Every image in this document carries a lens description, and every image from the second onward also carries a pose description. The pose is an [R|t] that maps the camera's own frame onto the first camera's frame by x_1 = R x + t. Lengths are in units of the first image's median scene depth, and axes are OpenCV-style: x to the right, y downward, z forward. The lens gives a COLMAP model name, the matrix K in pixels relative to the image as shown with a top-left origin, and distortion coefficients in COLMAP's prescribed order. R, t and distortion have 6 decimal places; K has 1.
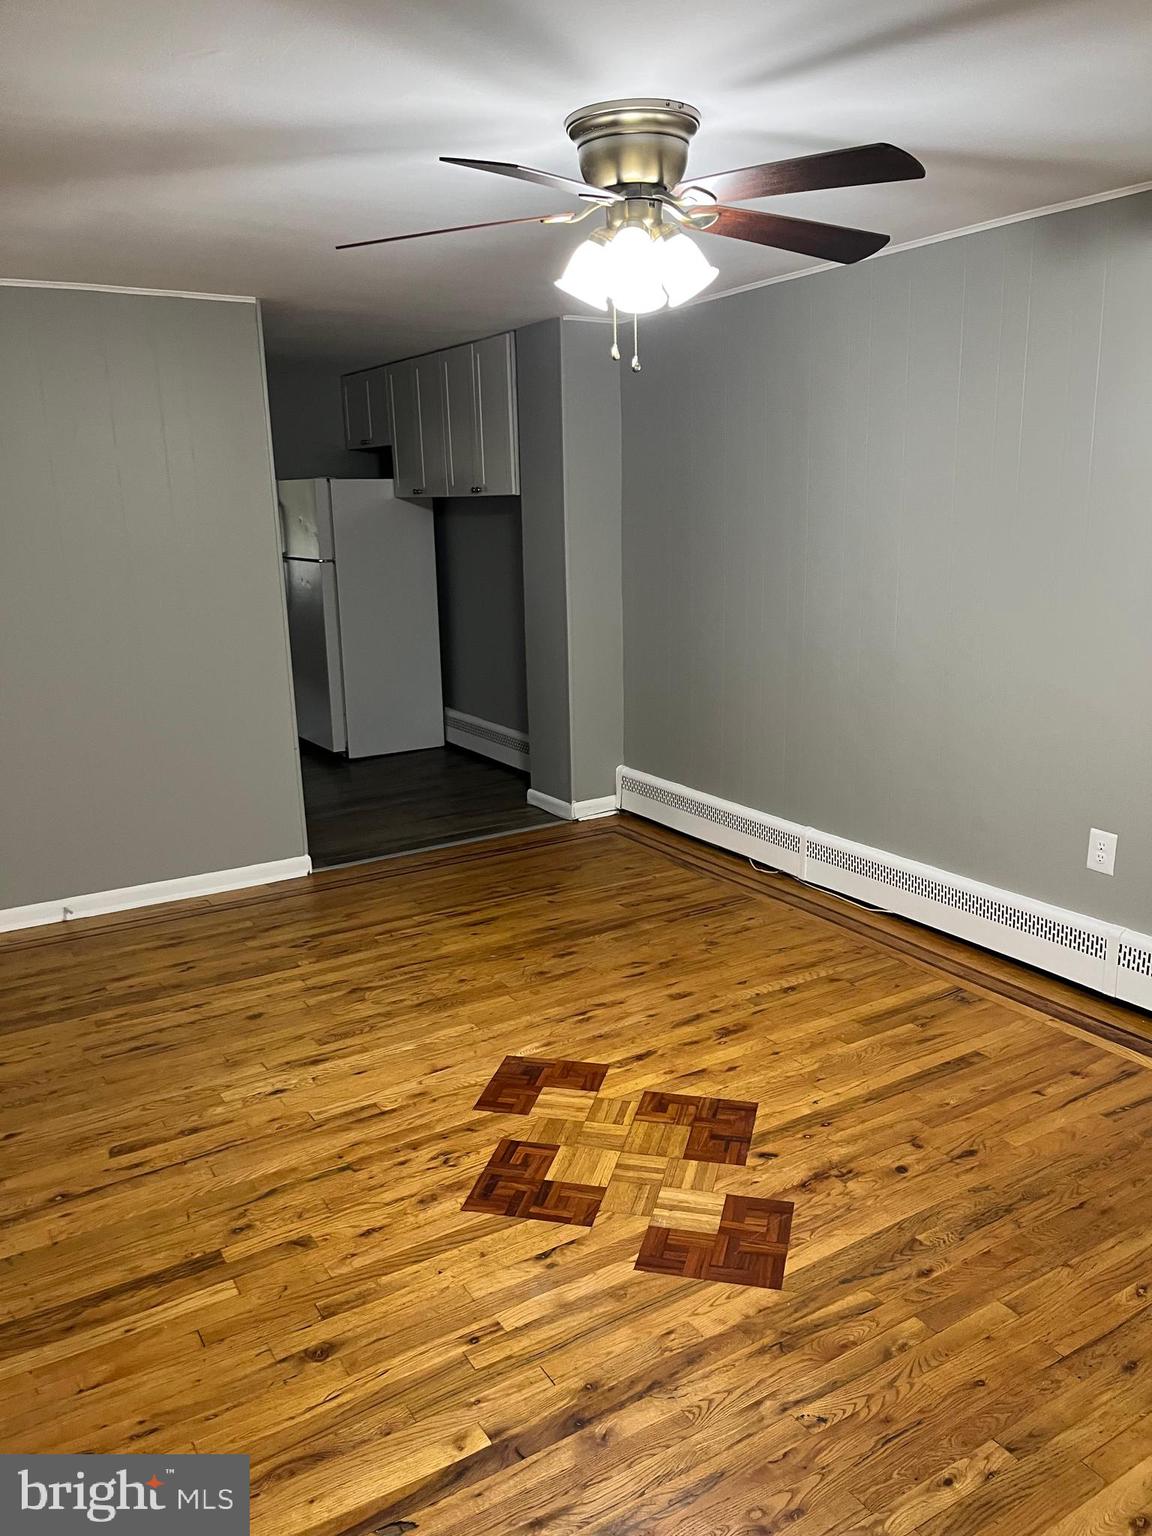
lens RADIAL K [[1175.5, 0, 597.8], [0, 1175.5, 774.4], [0, 0, 1]] dist [0.051014, -0.045761]
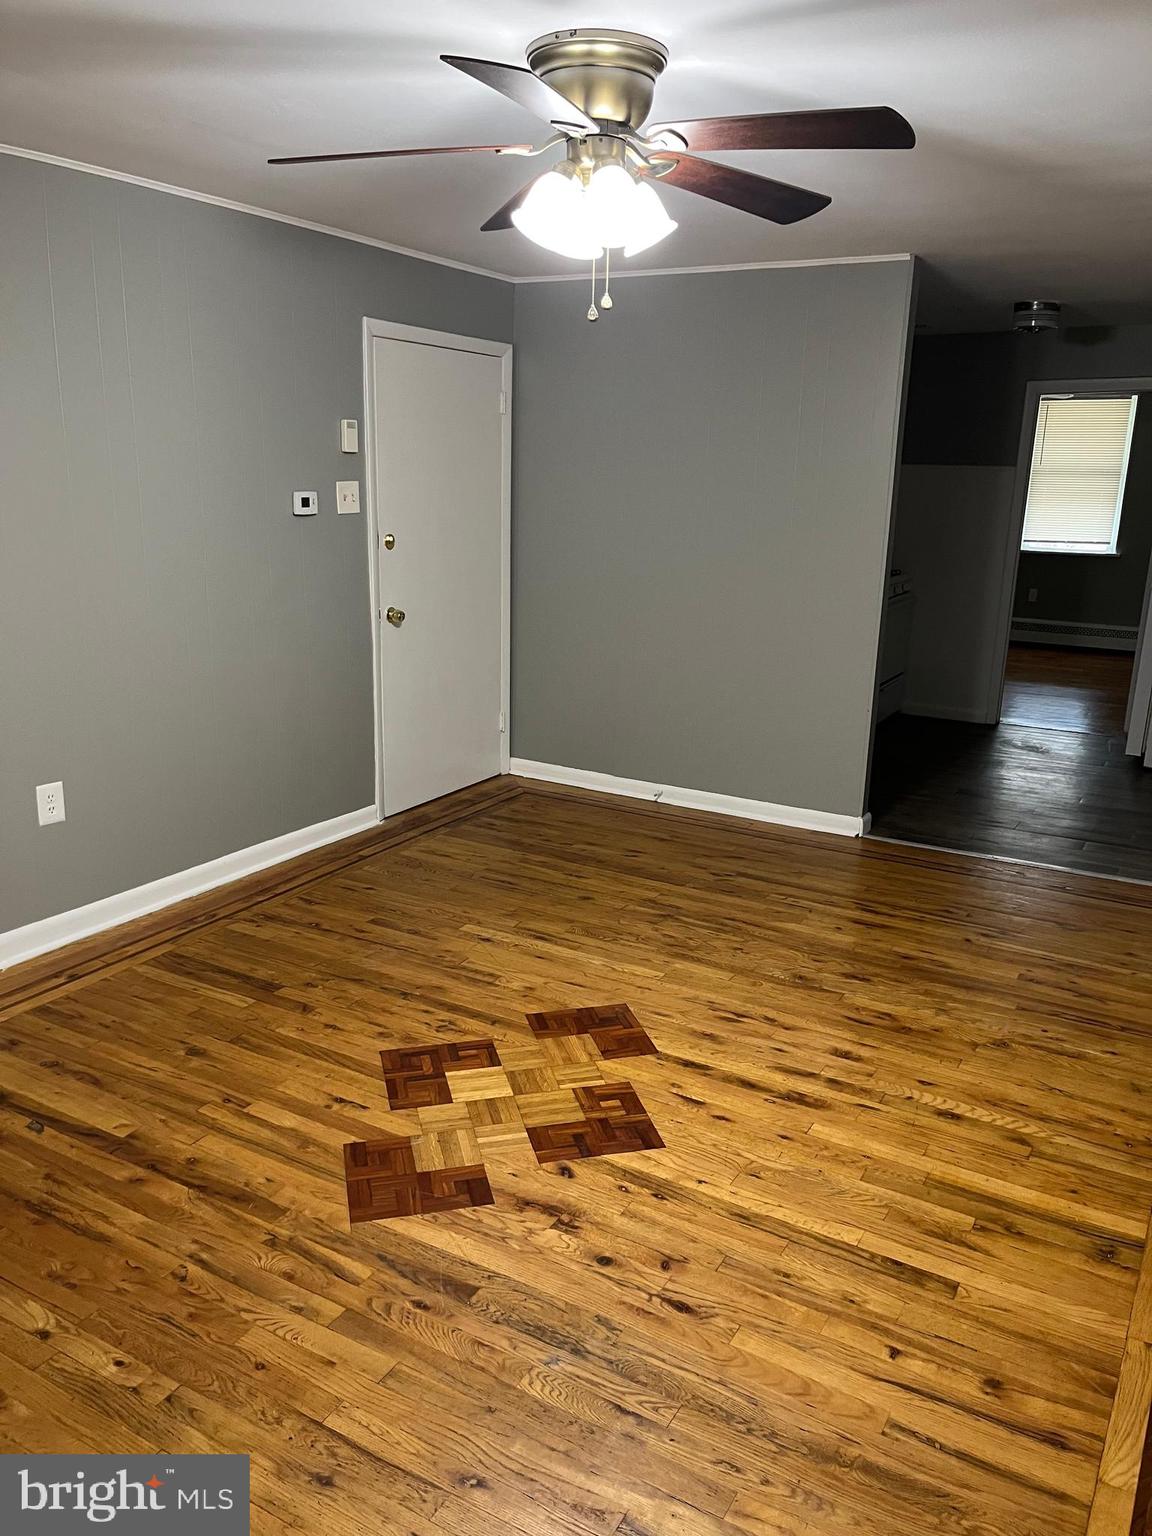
lens RADIAL K [[1175.5, 0, 572.2], [0, 1175.5, 774.5], [0, 0, 1]] dist [0.051014, -0.045761]
pose [[0.469912, 0.259896, -0.843586, 0.732179], [-0.237121, 0.957713, 0.162971, -0.111282], [0.850268, 0.123450, 0.511668, 0.423511]]
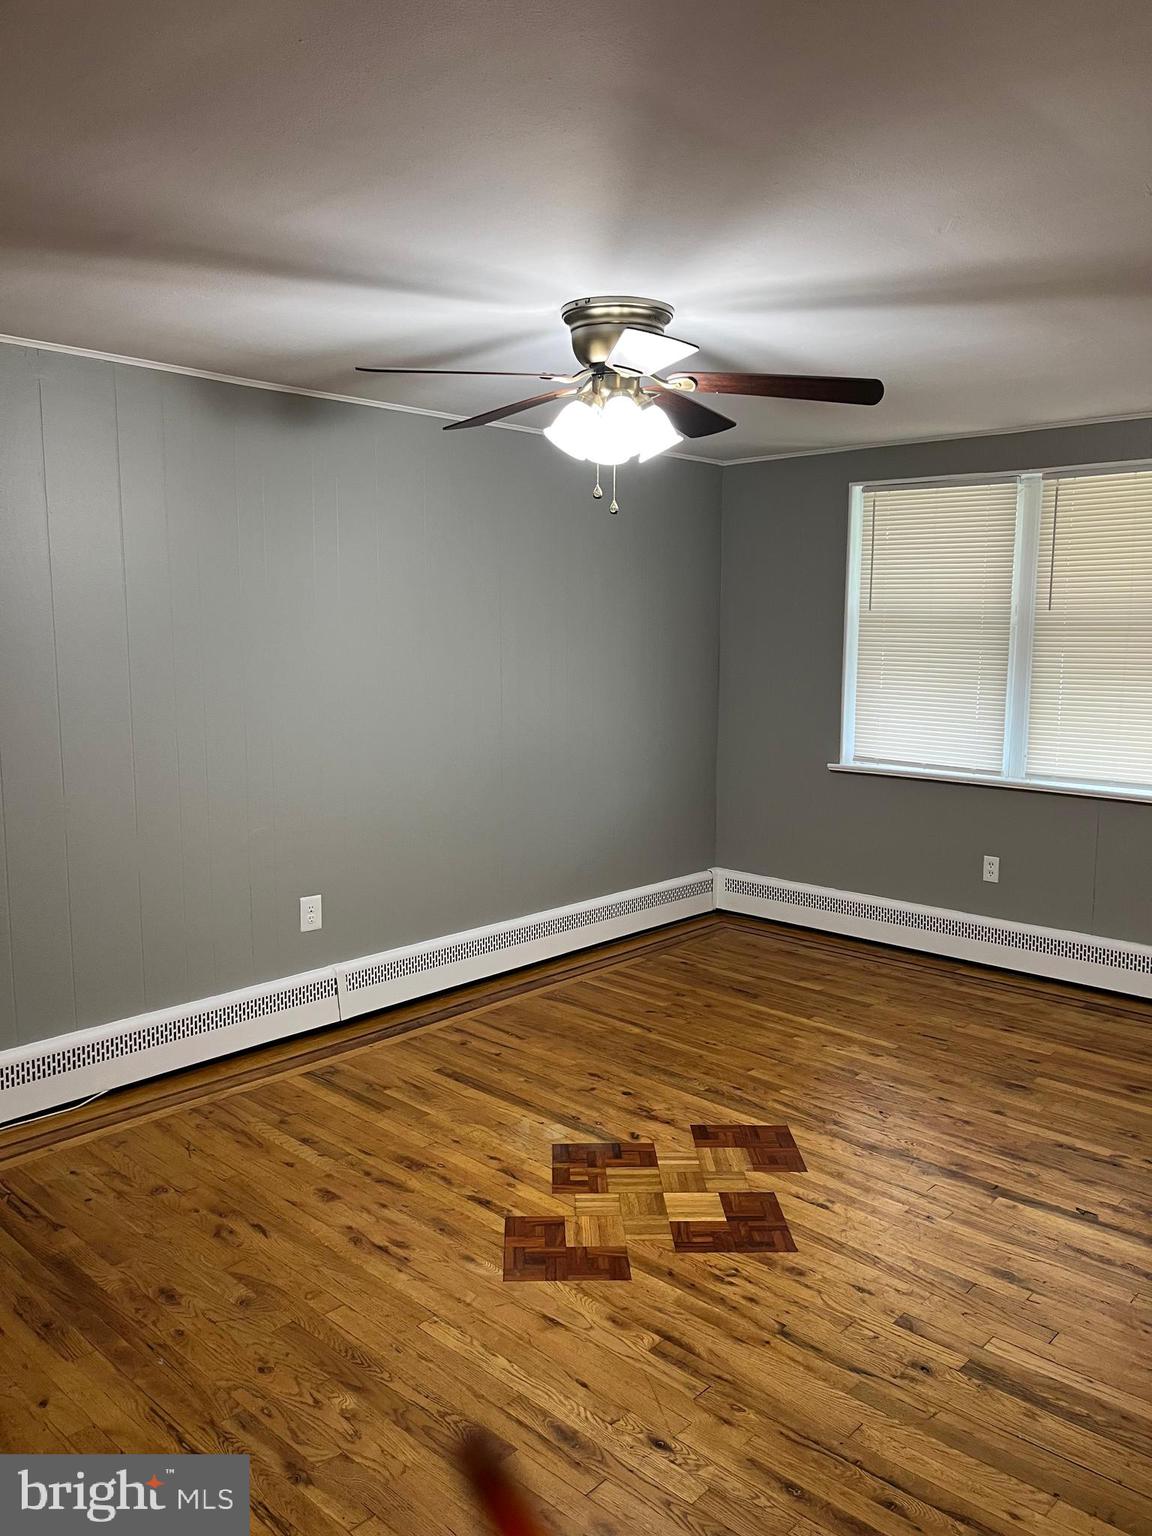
lens RADIAL K [[1175.5, 0, 572.9], [0, 1175.5, 763.3], [0, 0, 1]] dist [0.051014, -0.045761]
pose [[-0.264686, -0.096099, 0.959534, -0.872735], [0.220544, 0.962619, 0.157245, -0.235968], [-0.938777, 0.253240, -0.233597, 1.084720]]
